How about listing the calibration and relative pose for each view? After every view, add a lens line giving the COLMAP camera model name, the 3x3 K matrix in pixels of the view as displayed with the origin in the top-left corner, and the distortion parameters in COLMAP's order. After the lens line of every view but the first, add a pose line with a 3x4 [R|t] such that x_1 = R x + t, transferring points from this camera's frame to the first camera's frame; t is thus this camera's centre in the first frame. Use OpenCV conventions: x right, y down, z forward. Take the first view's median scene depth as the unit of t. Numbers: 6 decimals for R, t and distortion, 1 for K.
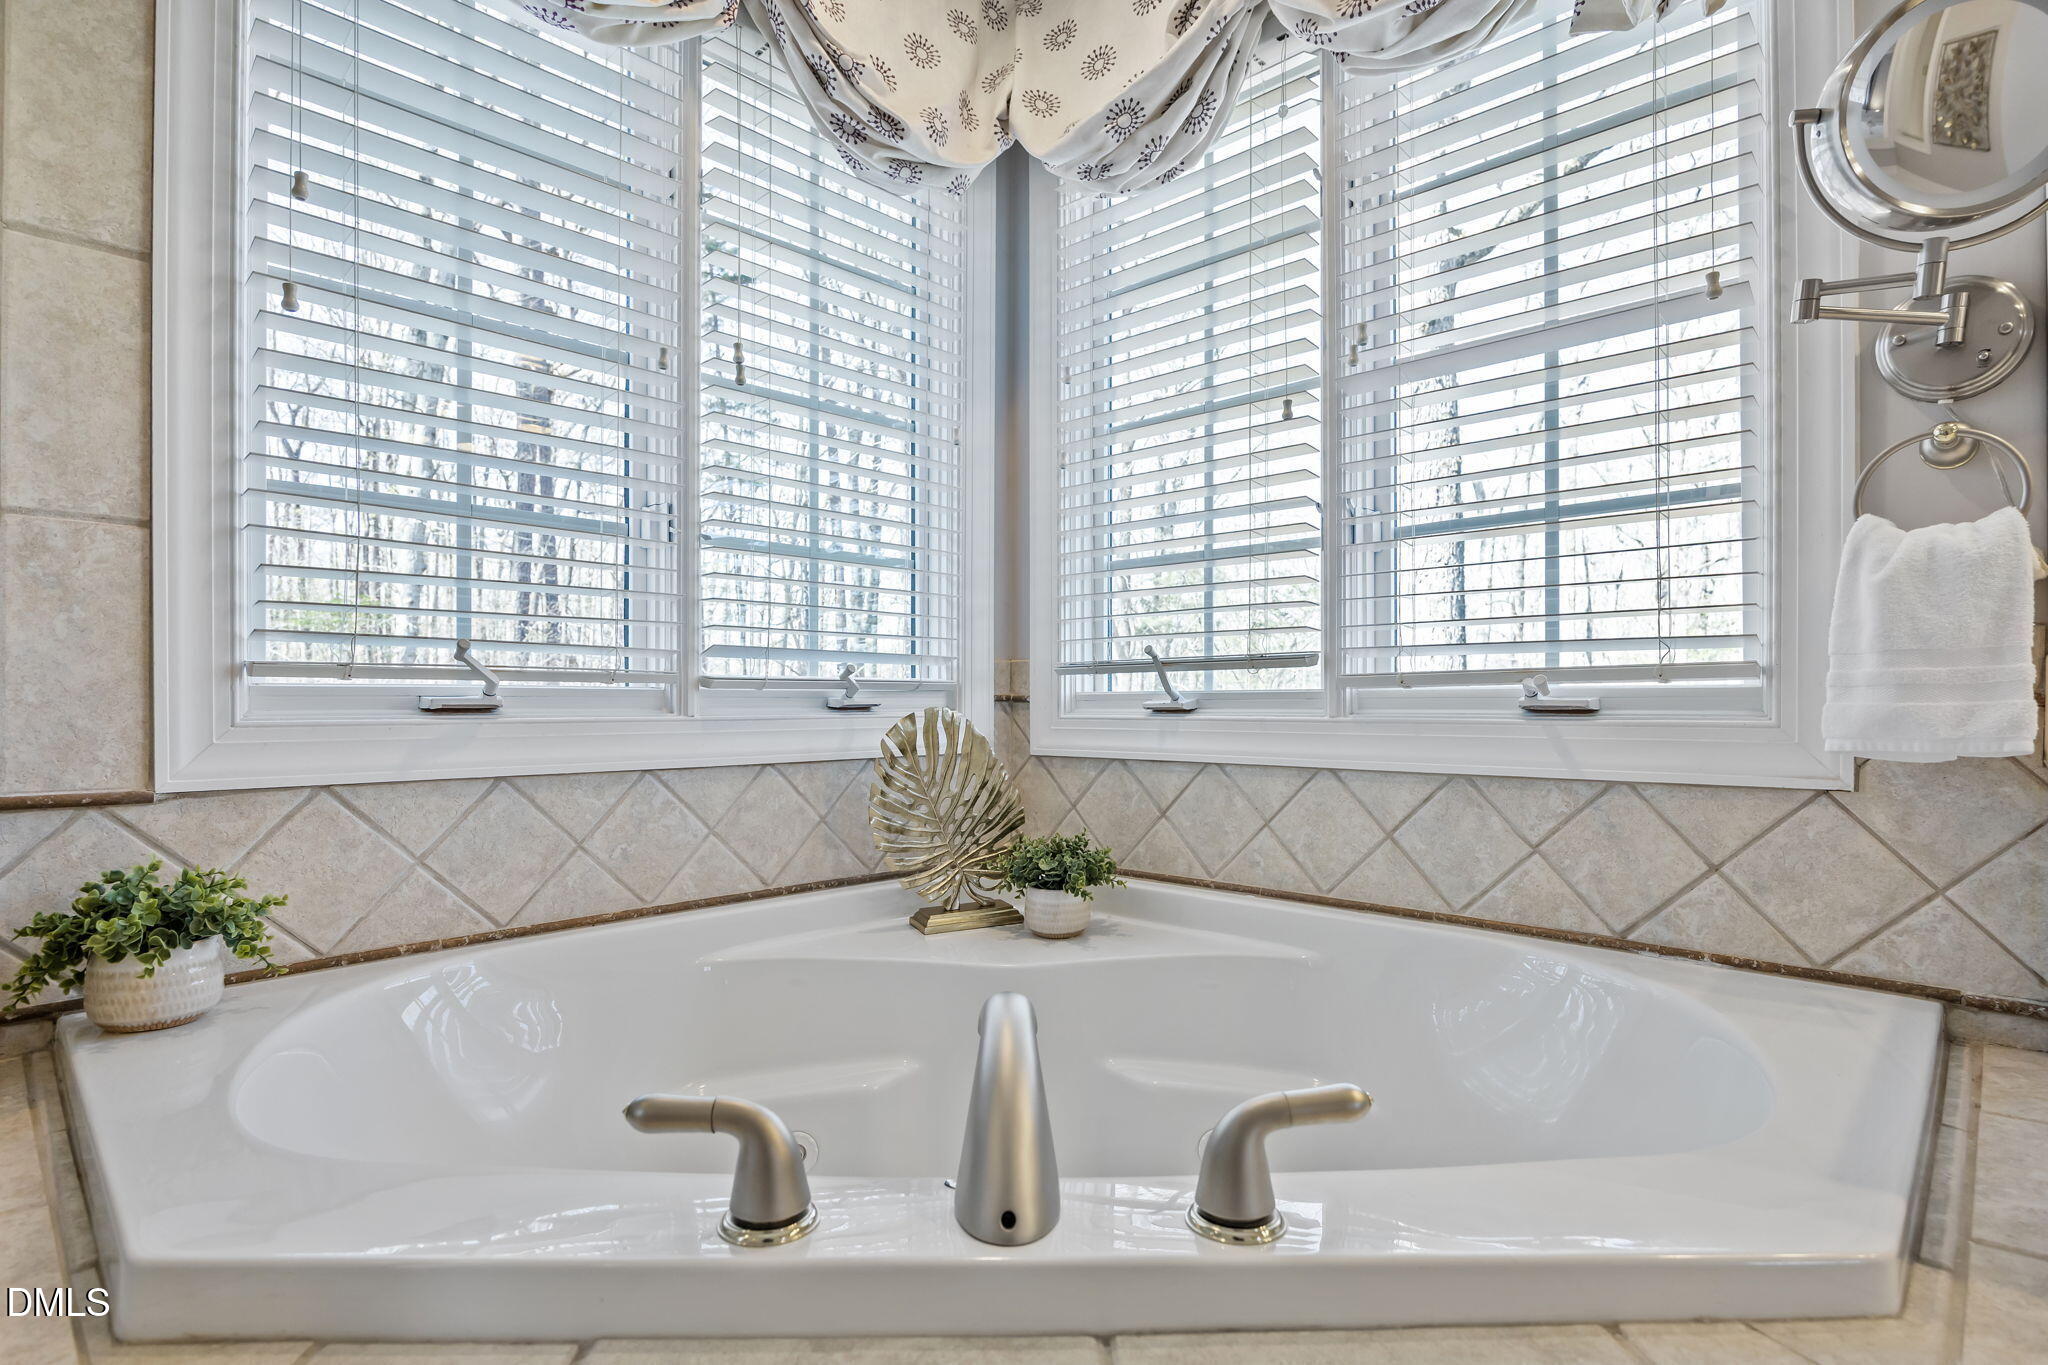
lens RADIAL K [[1049.5, 0, 1029.3], [0, 1049.5, 701.1], [0, 0, 1]] dist [-0.010088, 0.000579]
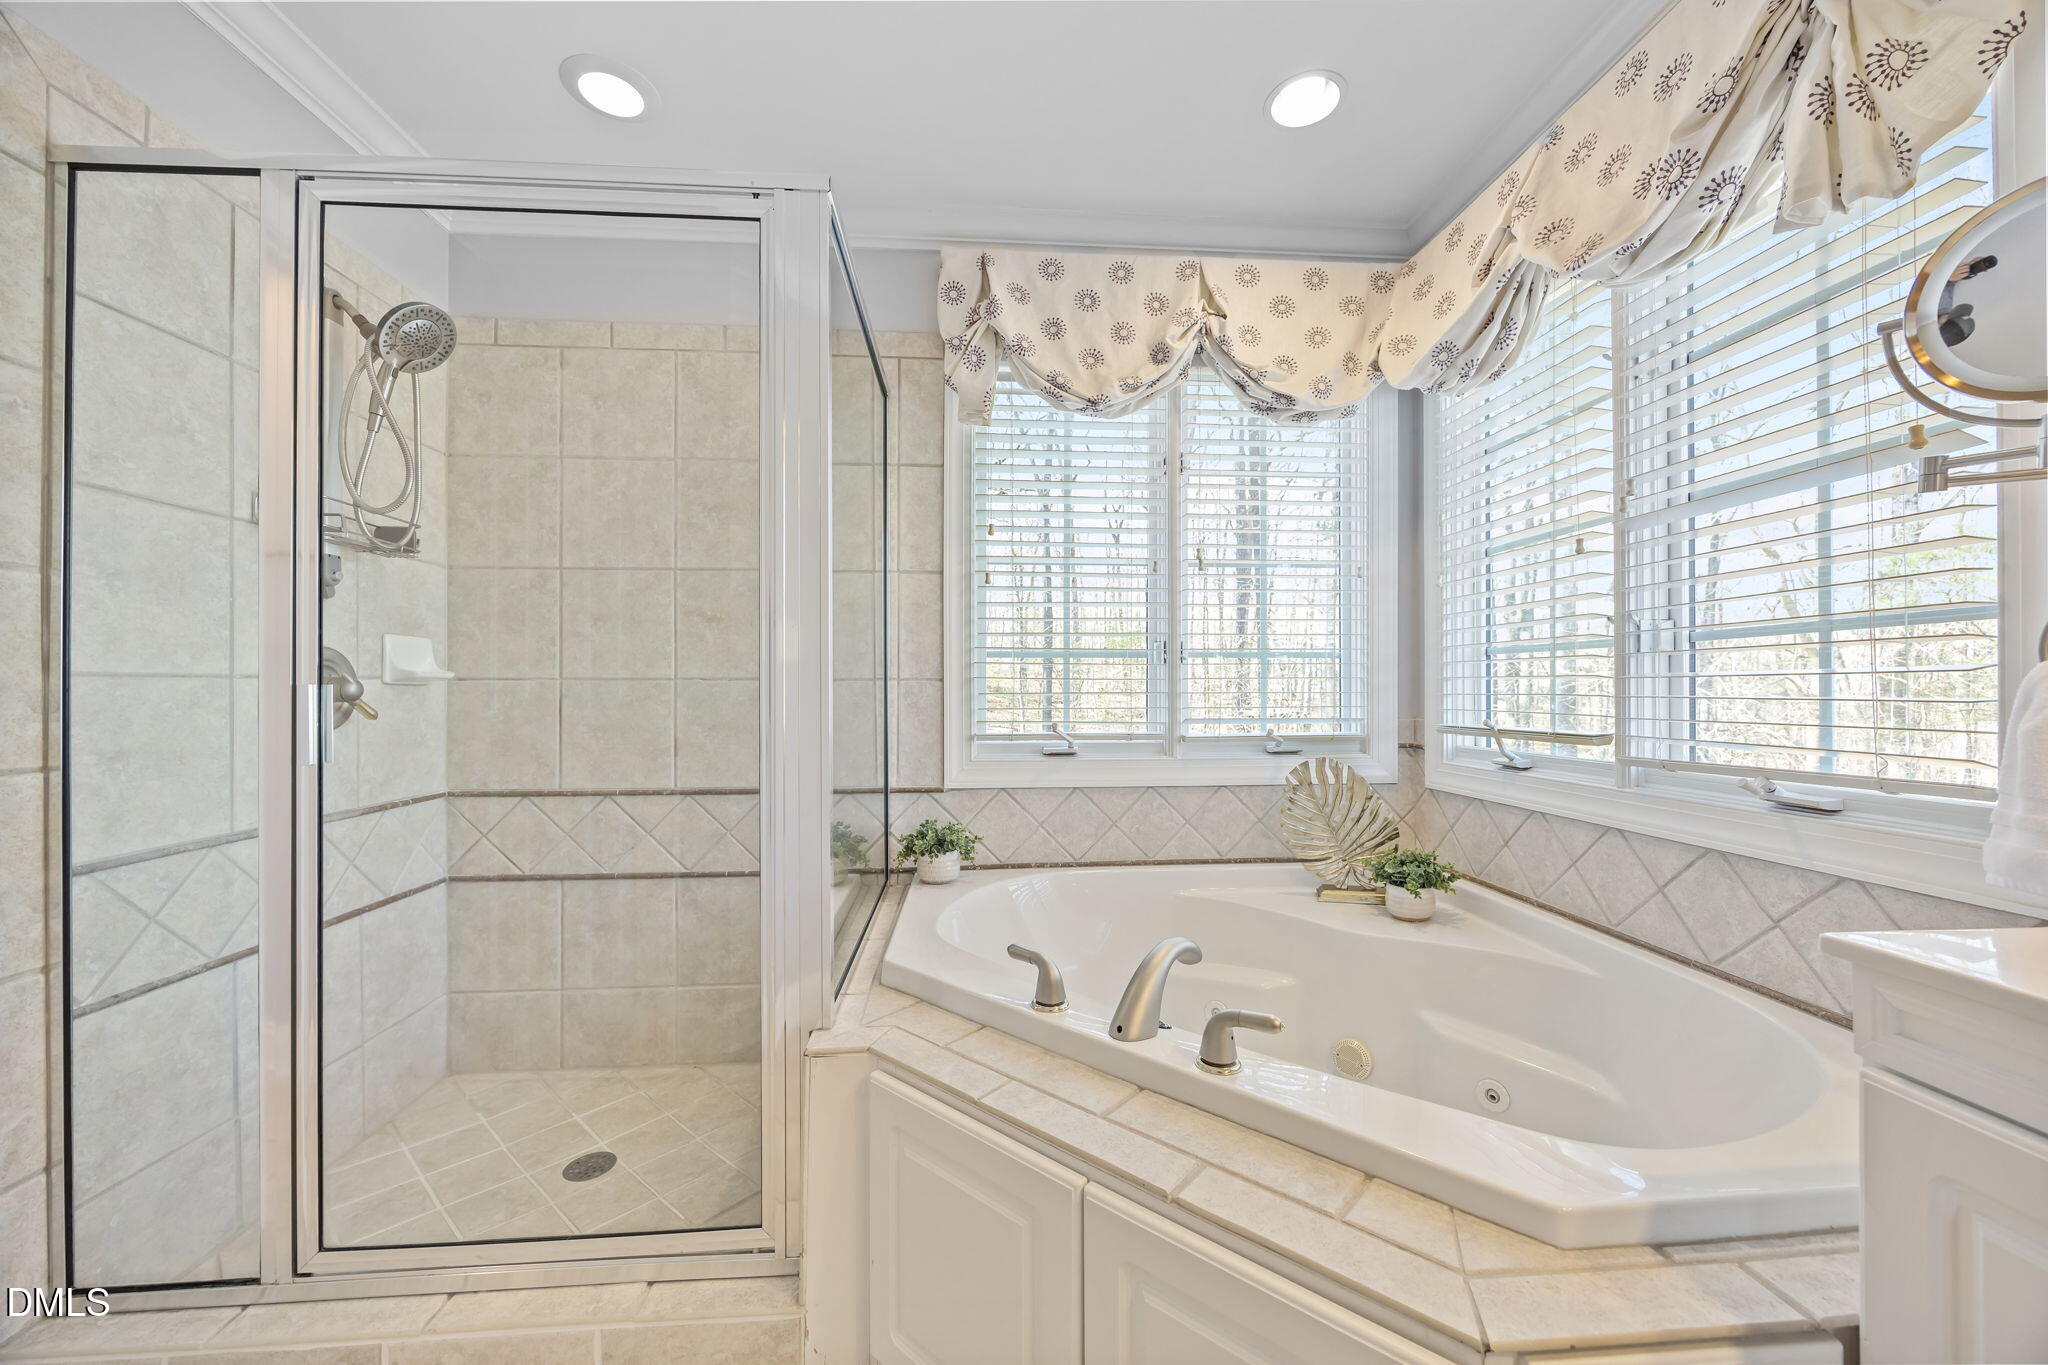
lens RADIAL K [[780.2, 0, 1027.9], [0, 780.2, 681.4], [0, 0, 1]] dist [-0.000678, -0.000515]
pose [[0.740744, -0.007197, -0.671749, 0.391690], [0.001945, 0.999961, -0.008569, -0.105287], [0.671785, 0.005041, 0.740729, -0.171404]]
